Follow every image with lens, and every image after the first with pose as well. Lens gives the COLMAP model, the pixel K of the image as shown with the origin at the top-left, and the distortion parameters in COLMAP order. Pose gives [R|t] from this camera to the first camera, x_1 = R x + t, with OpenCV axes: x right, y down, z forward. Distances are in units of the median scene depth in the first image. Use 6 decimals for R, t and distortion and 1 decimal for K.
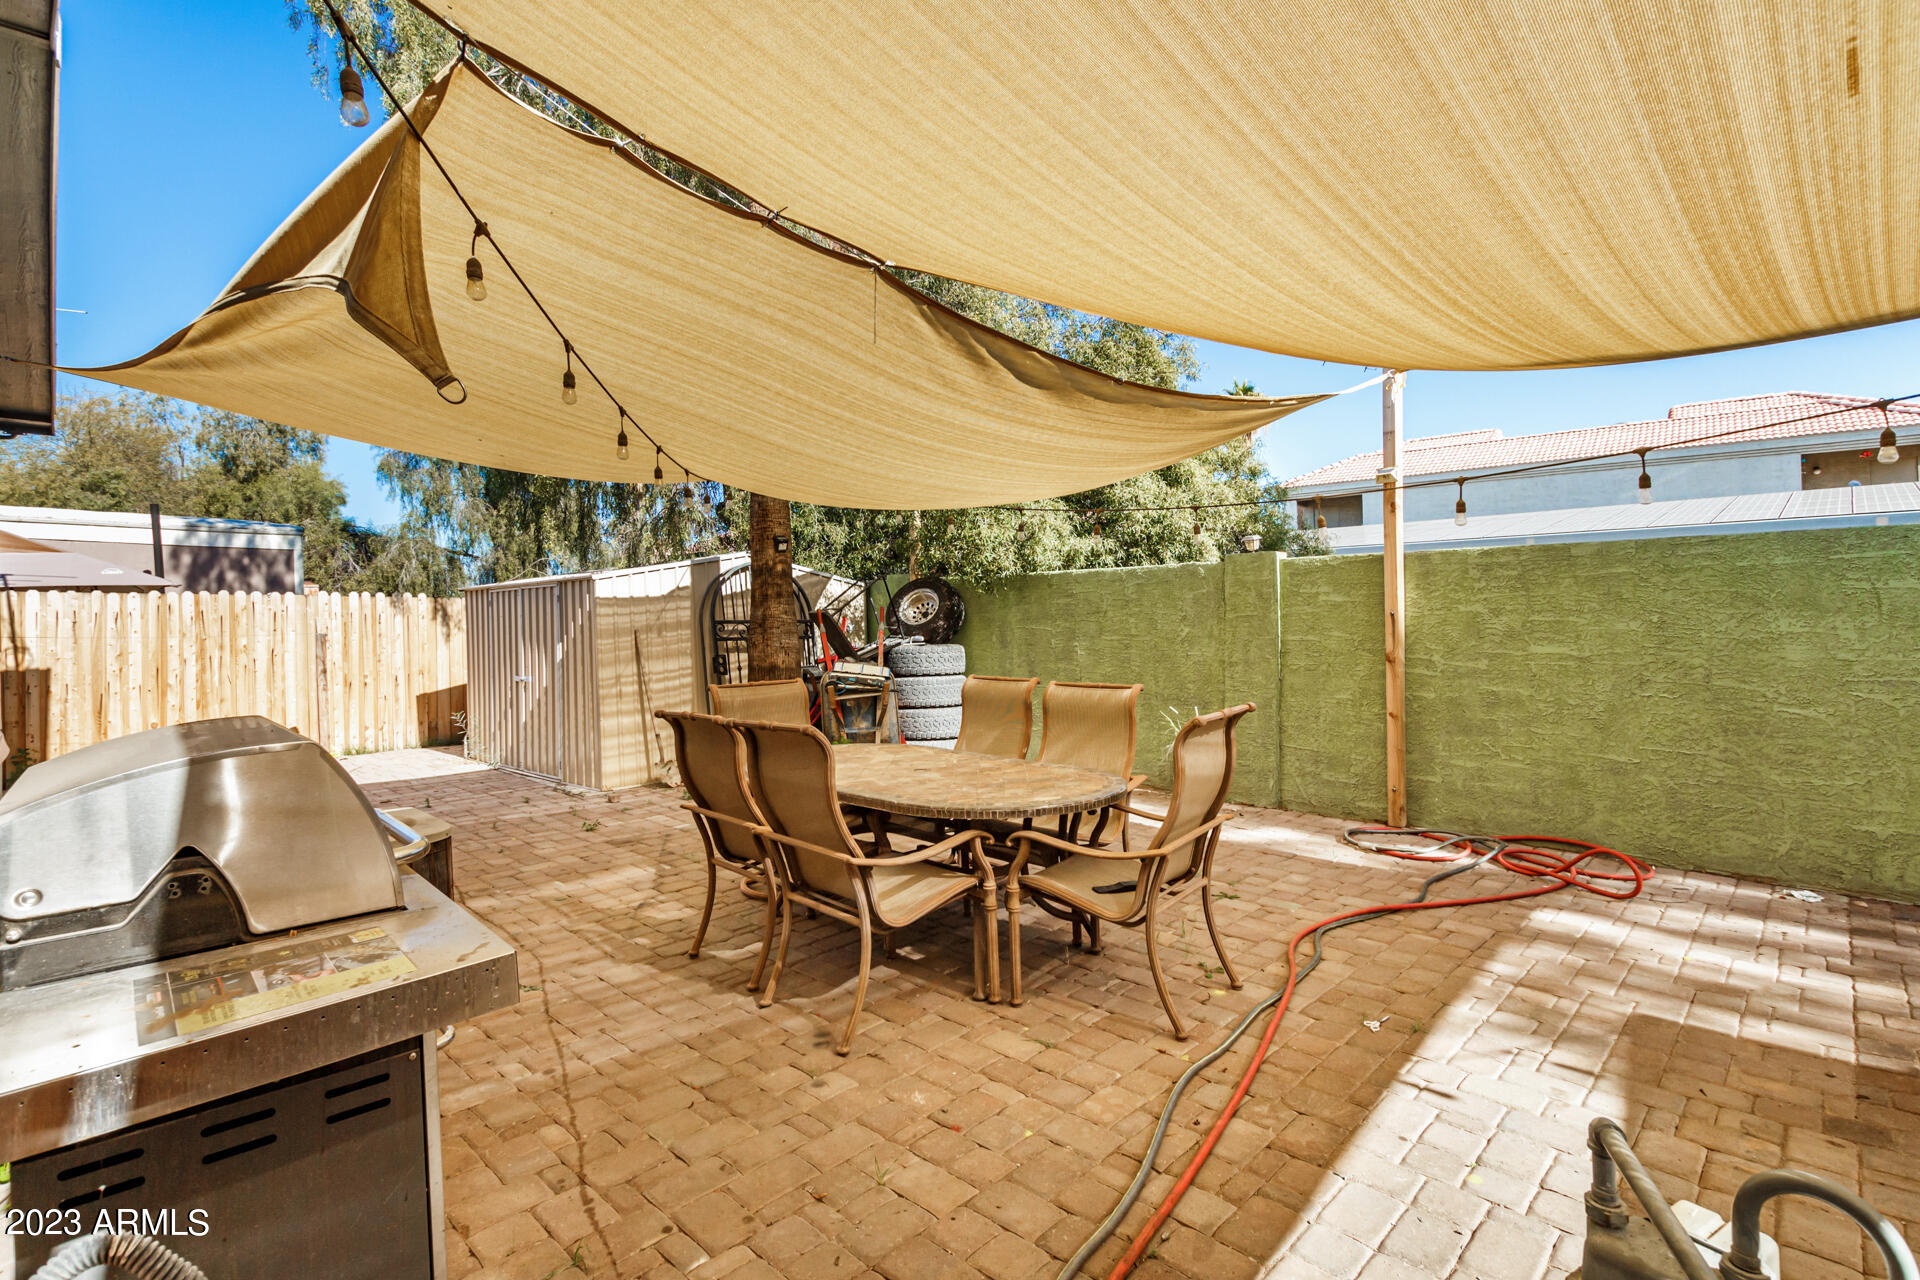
lens RADIAL K [[891.0, 0, 956.0], [0, 891.0, 628.6], [0, 0, 1]] dist [0.015265, -0.005155]
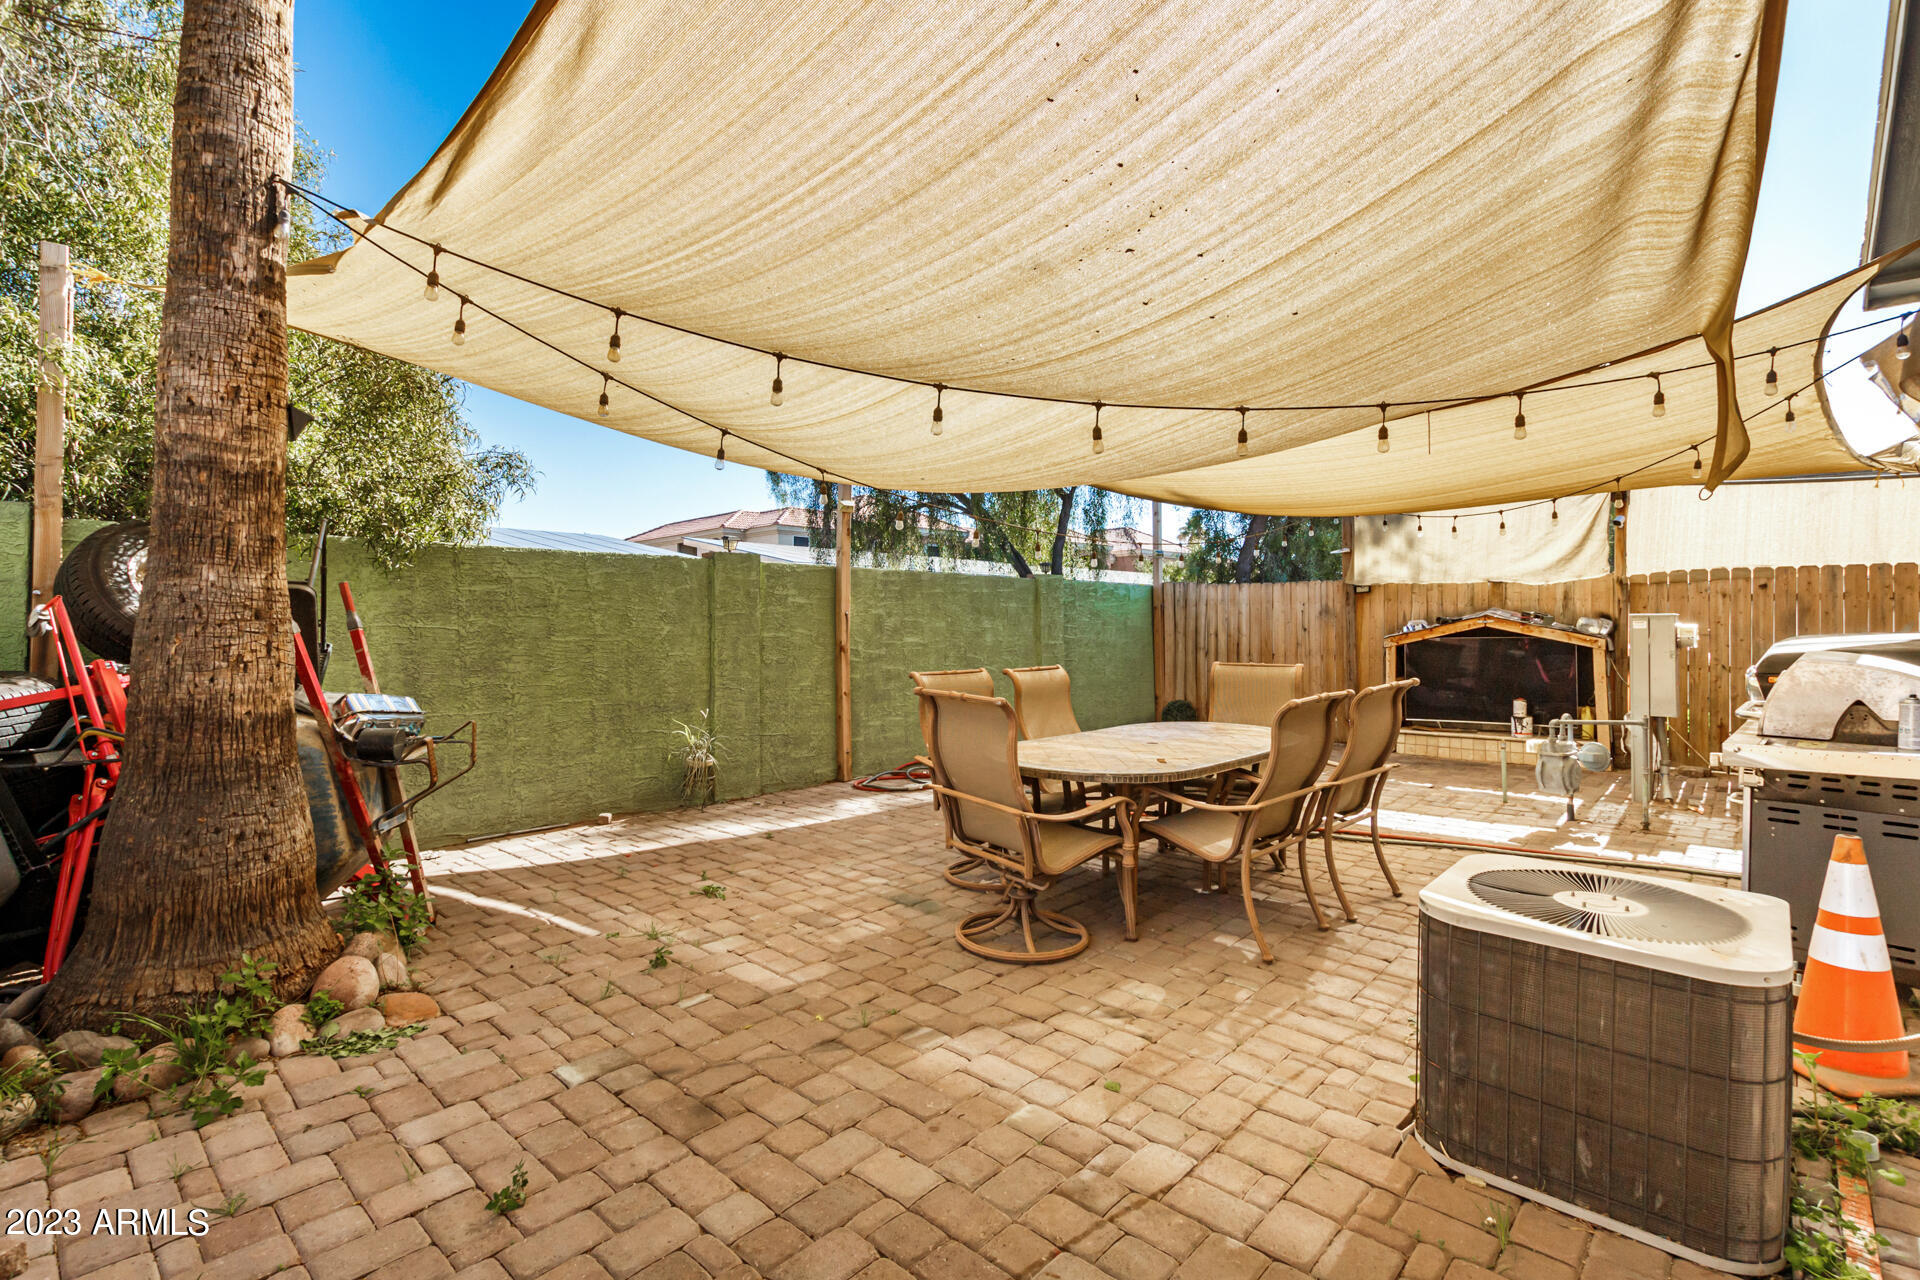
lens RADIAL K [[891.0, 0, 961.3], [0, 891.0, 630.2], [0, 0, 1]] dist [0.015265, -0.005155]
pose [[-0.038798, 0.007908, 0.999216, -0.961492], [0.016416, 0.999839, -0.007275, 0.021999], [-0.999112, 0.016121, -0.038922, 1.076431]]
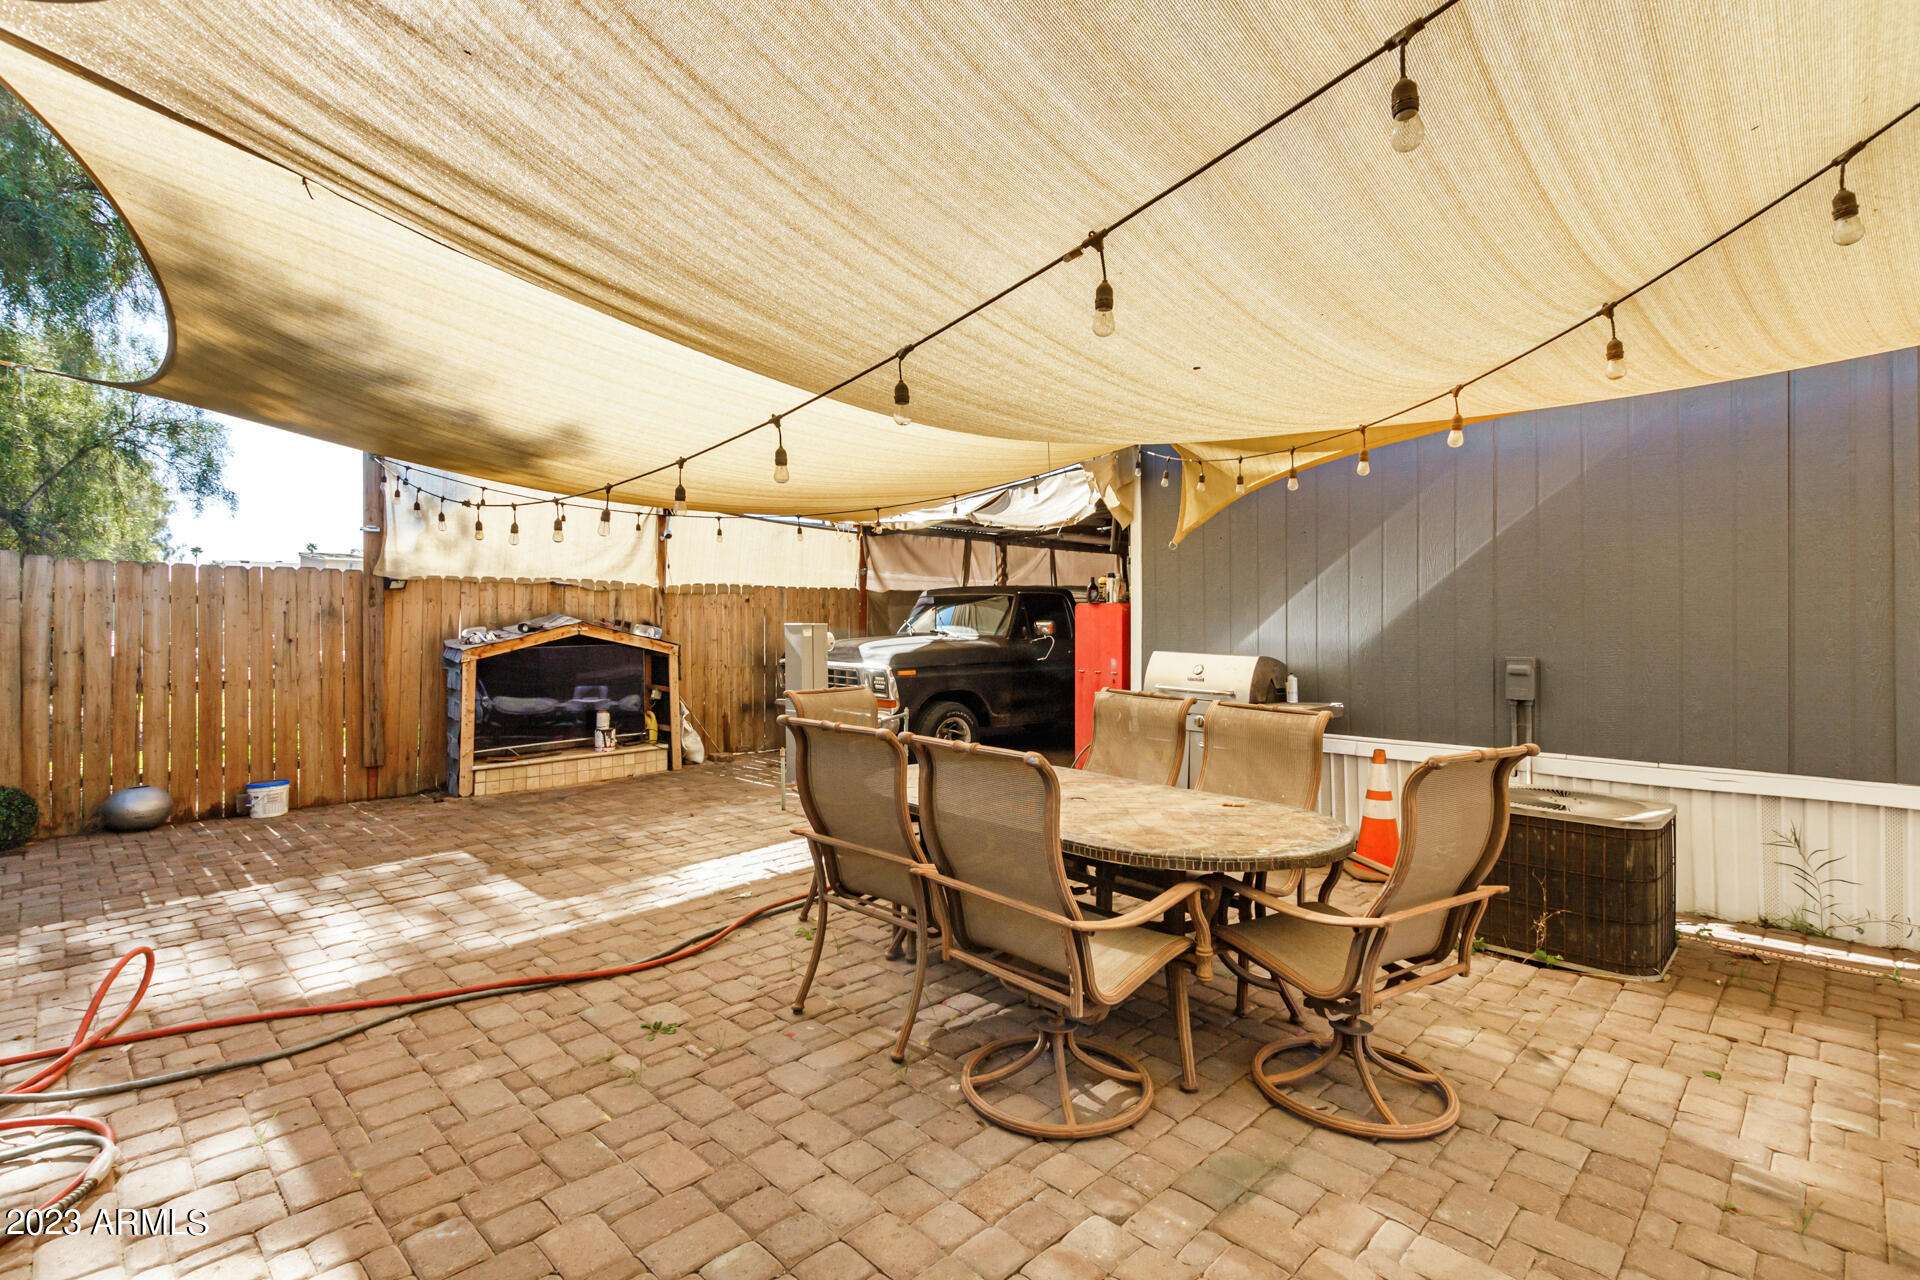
lens RADIAL K [[891.0, 0, 965.6], [0, 891.0, 633.7], [0, 0, 1]] dist [0.015265, -0.005155]
pose [[-0.999913, 0.010256, 0.008251, 0.053331], [0.010463, 0.999622, 0.025436, -0.015837], [-0.007987, 0.025520, -0.999642, 1.553777]]
